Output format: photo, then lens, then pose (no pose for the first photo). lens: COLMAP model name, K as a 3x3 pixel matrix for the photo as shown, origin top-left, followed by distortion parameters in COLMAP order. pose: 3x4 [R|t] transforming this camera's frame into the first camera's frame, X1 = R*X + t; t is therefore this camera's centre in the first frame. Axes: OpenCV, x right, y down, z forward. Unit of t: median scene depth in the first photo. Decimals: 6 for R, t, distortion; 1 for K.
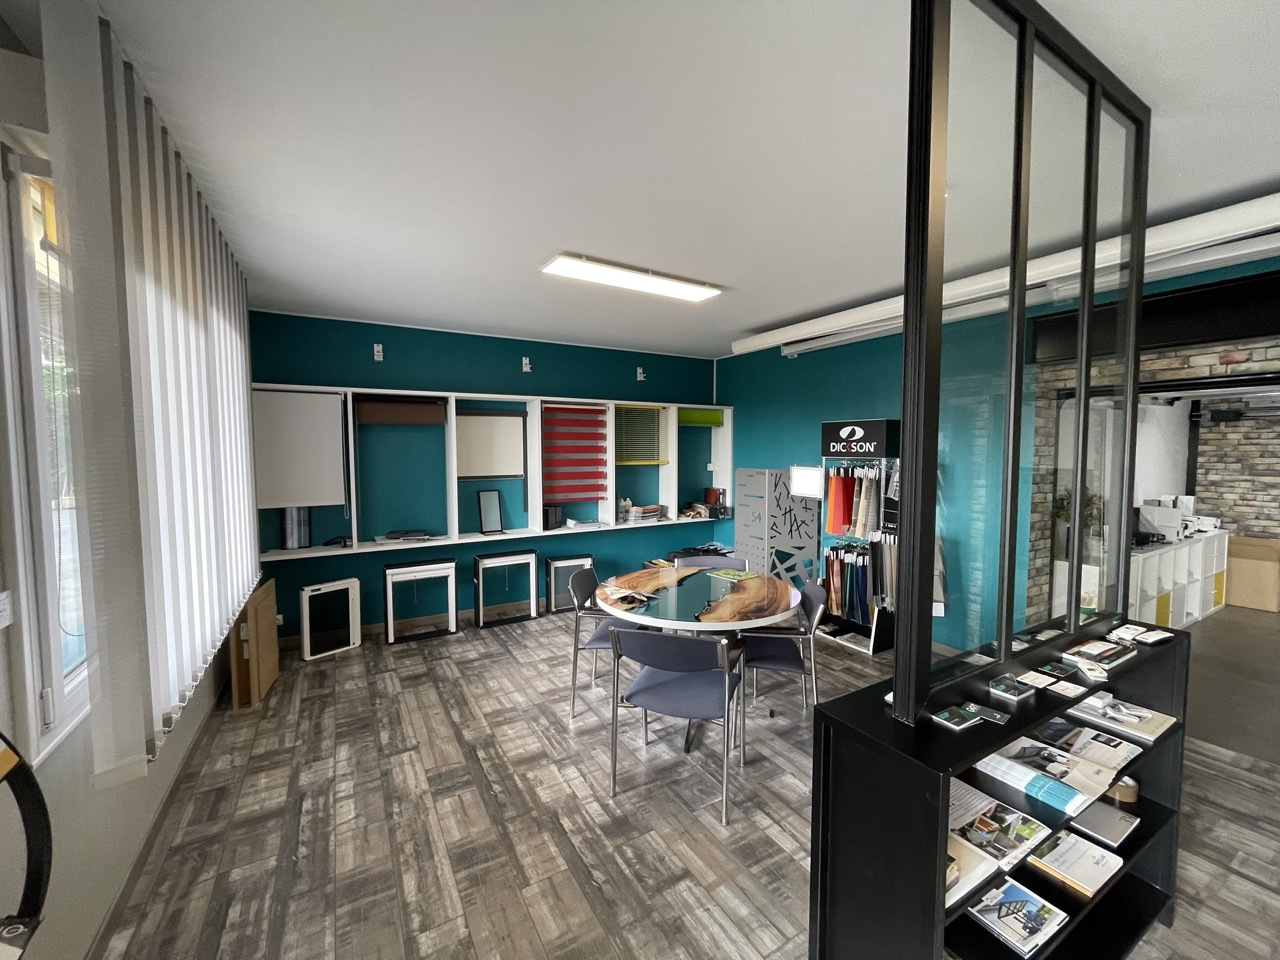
lens RADIAL K [[516.0, 0, 641.0], [0, 516.0, 478.2], [0, 0, 1]] dist [-0.003794, 0.000470]
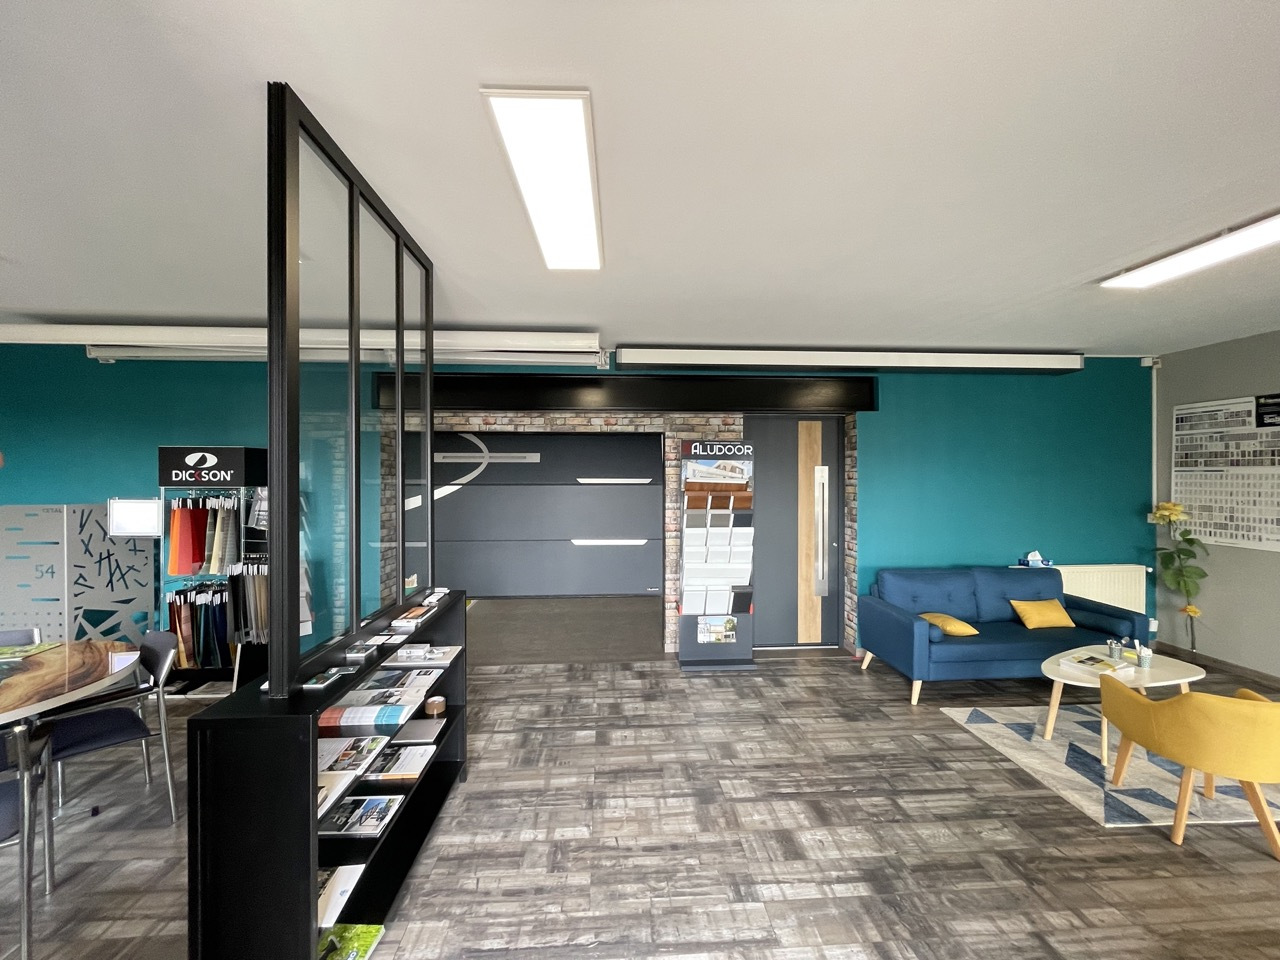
lens RADIAL K [[516.0, 0, 641.0], [0, 516.0, 478.2], [0, 0, 1]] dist [-0.003794, 0.000470]
pose [[0.448797, -0.001815, 0.893632, -0.055346], [0.051441, 0.998392, -0.023807, 0.005705], [-0.892152, 0.056654, 0.448168, -0.097982]]
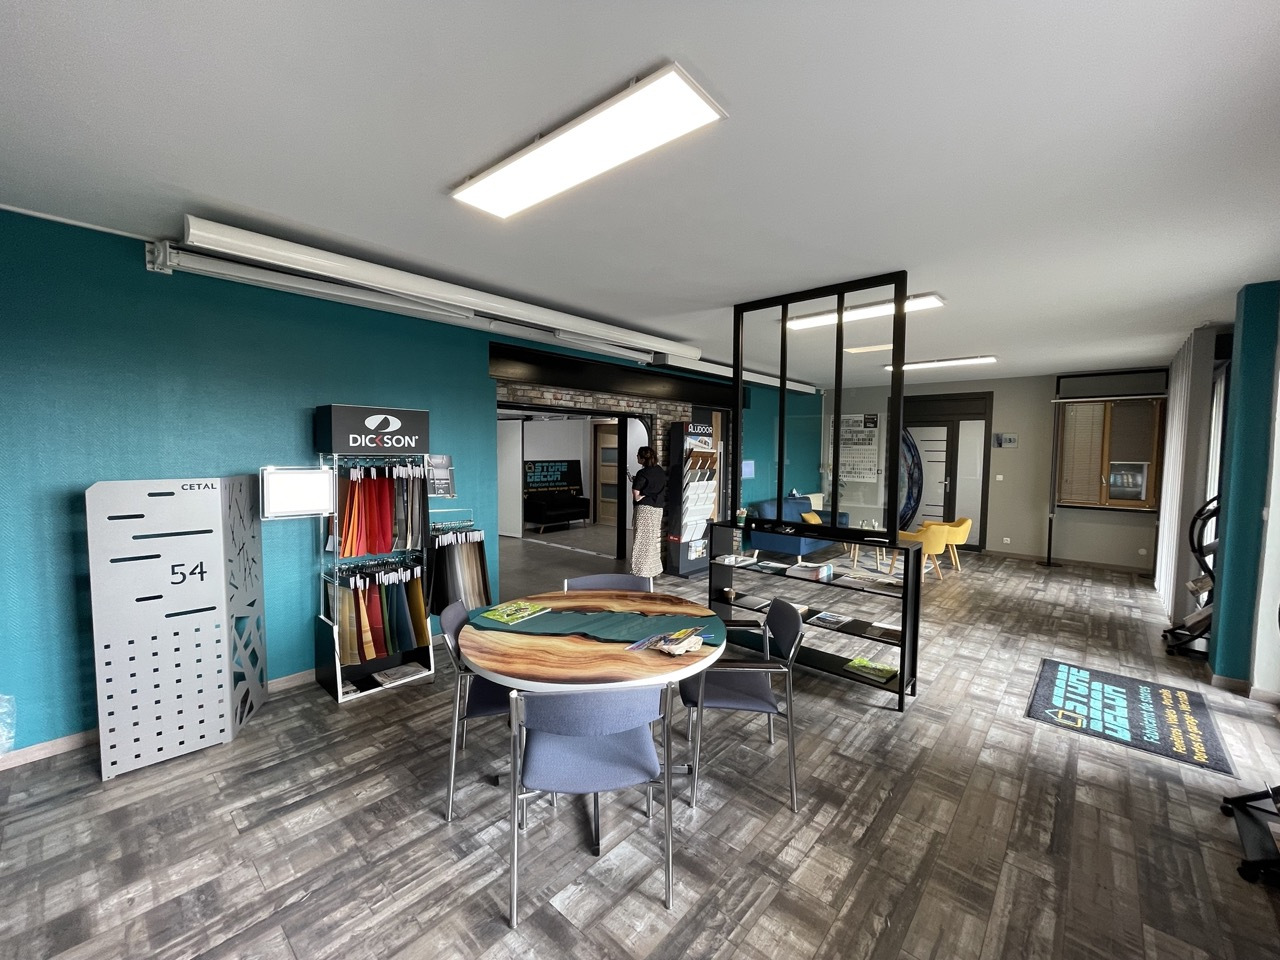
lens RADIAL K [[515.0, 0, 641.0], [0, 515.0, 478.5], [0, 0, 1]] dist [-0.003482, -0.000118]
pose [[-0.302998, -0.055648, 0.951365, -0.481372], [0.045781, 0.996291, 0.072856, -0.042523], [-0.951891, 0.065630, -0.299327, 0.872740]]
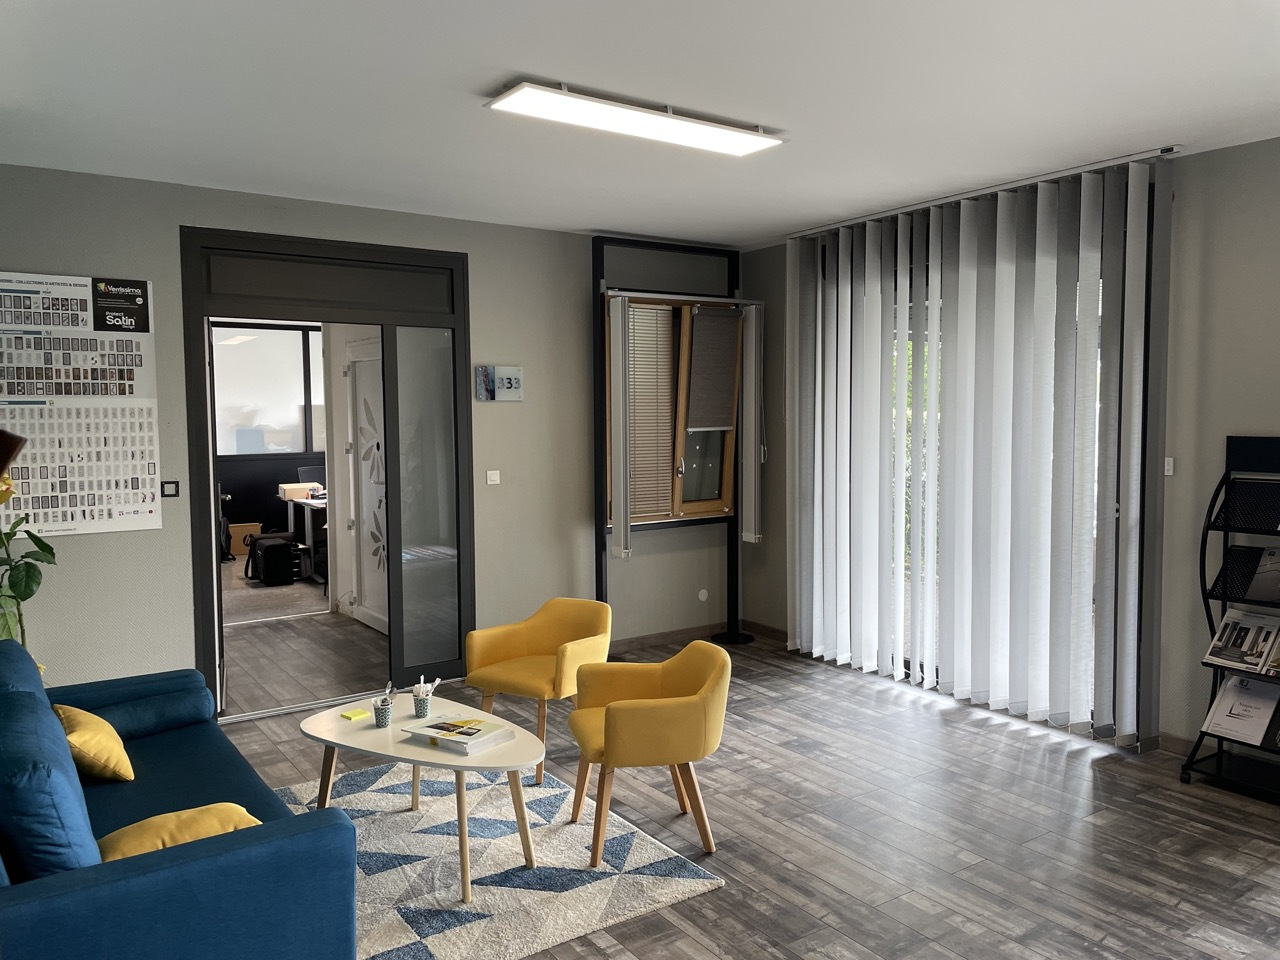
lens RADIAL K [[963.1, 0, 642.7], [0, 963.1, 472.3], [0, 0, 1]] dist [0.089477, -0.119795]
pose [[-0.997306, 0.015553, -0.071688, 0.796570], [0.006542, 0.992229, 0.124254, -0.027318], [0.073063, 0.123450, -0.989657, 0.456683]]
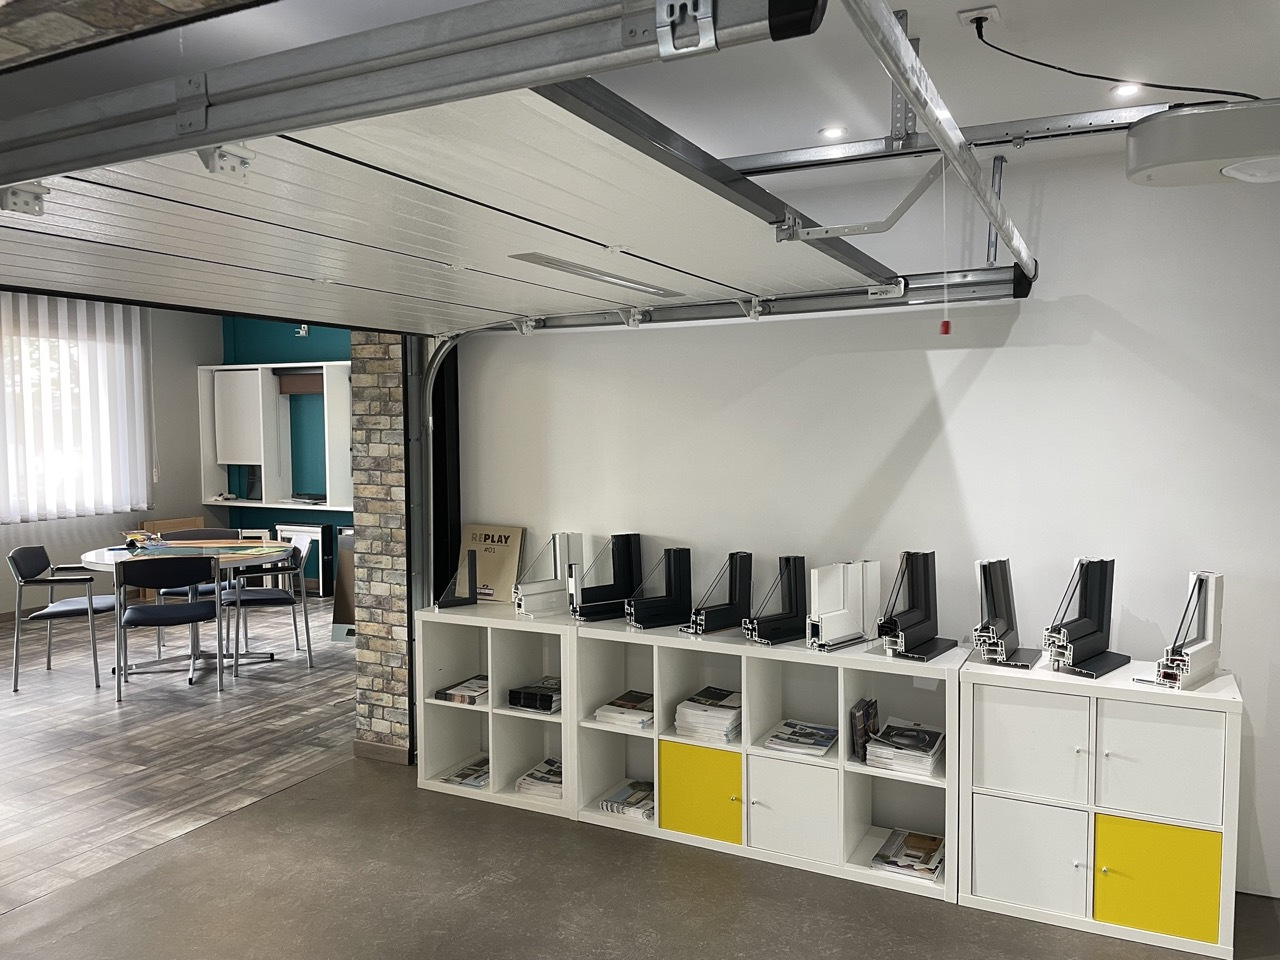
lens RADIAL K [[963.1, 0, 642.7], [0, 963.1, 472.3], [0, 0, 1]] dist [0.089477, -0.119795]
pose [[0.549818, 0.048854, -0.833855, 1.724570], [-0.044555, 0.998582, 0.029128, -0.034186], [0.834095, 0.021137, 0.551215, 0.503032]]
